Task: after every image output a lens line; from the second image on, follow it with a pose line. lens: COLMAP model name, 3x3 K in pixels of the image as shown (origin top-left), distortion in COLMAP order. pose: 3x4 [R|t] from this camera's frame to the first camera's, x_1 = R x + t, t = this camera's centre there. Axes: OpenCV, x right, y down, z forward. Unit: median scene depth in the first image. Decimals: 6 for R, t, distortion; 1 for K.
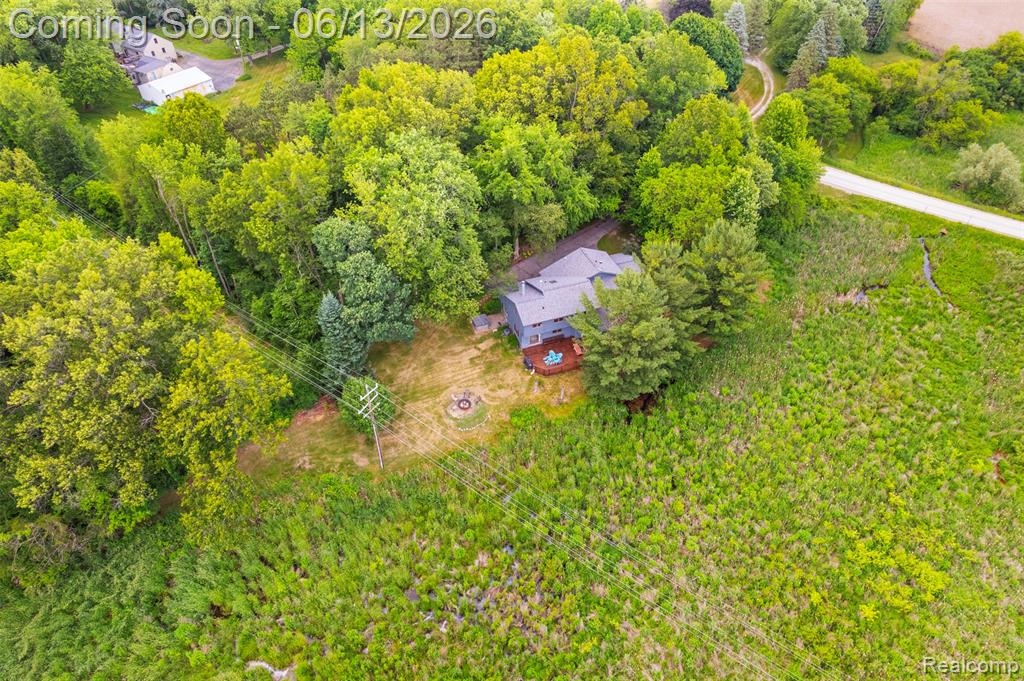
lens RADIAL K [[647.4, 0, 512.0], [0, 647.4, 340.5], [0, 0, 1]] dist [-0.066047, 0.055409]
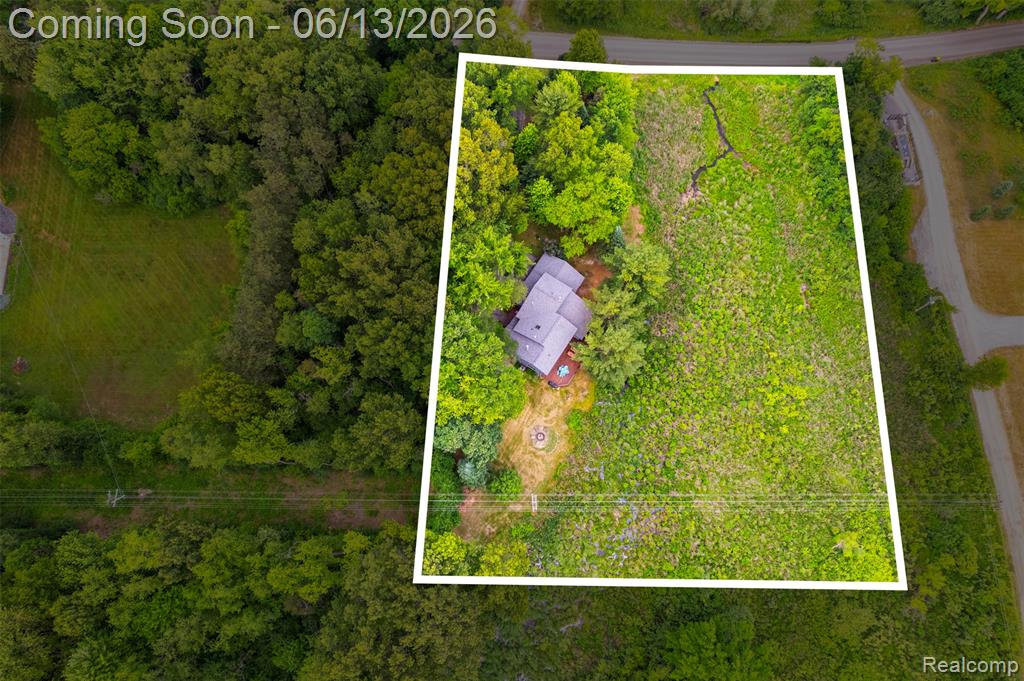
lens RADIAL K [[647.4, 0, 512.0], [0, 647.4, 340.5], [0, 0, 1]] dist [-0.066047, 0.055409]
pose [[0.804994, -0.573991, 0.150065, -0.232409], [0.389279, 0.701894, 0.596495, -1.034110], [-0.447713, -0.421758, 0.788463, -0.105992]]
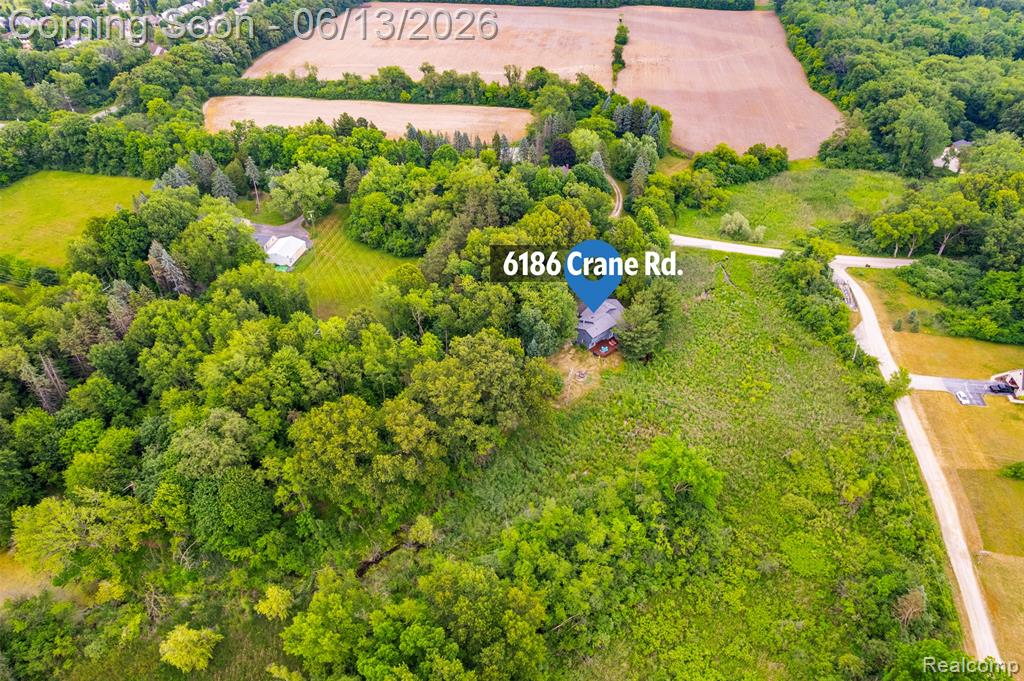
lens RADIAL K [[647.4, 0, 512.0], [0, 647.4, 340.5], [0, 0, 1]] dist [-0.066047, 0.055409]
pose [[0.928712, -0.221036, 0.297720, -0.976345], [0.239405, 0.970565, -0.026230, -0.023302], [-0.283159, 0.095636, 0.954293, -1.164879]]
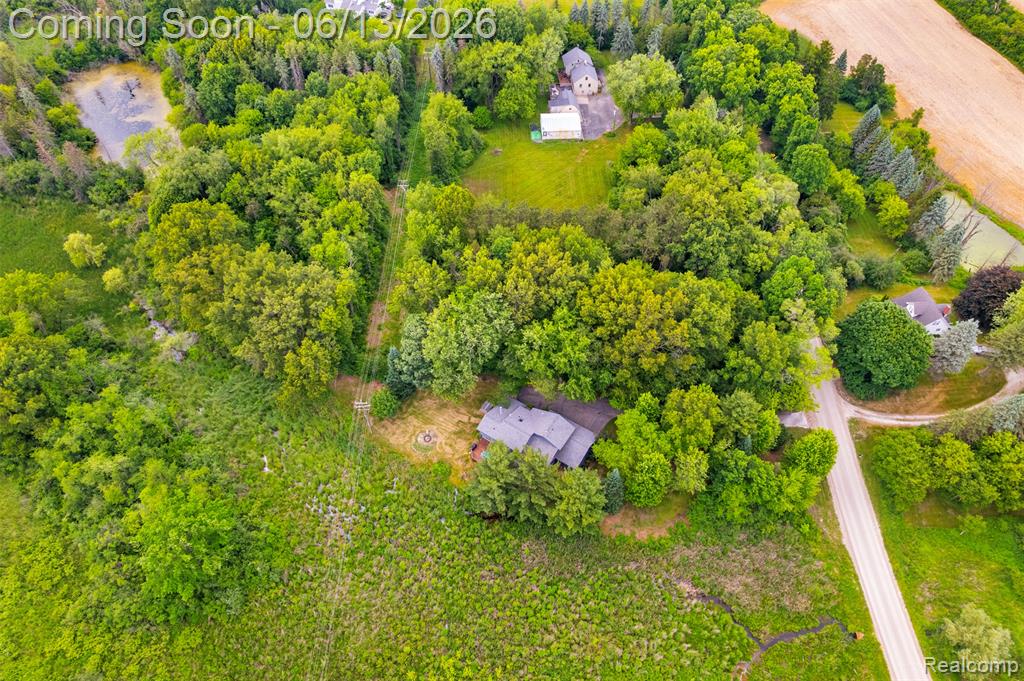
lens RADIAL K [[647.4, 0, 512.0], [0, 647.4, 340.5], [0, 0, 1]] dist [-0.066047, 0.055409]
pose [[0.591718, 0.620047, -0.515180, 0.806857], [-0.526498, 0.781186, 0.335483, -0.824065], [0.610467, 0.072730, 0.788696, -0.263487]]
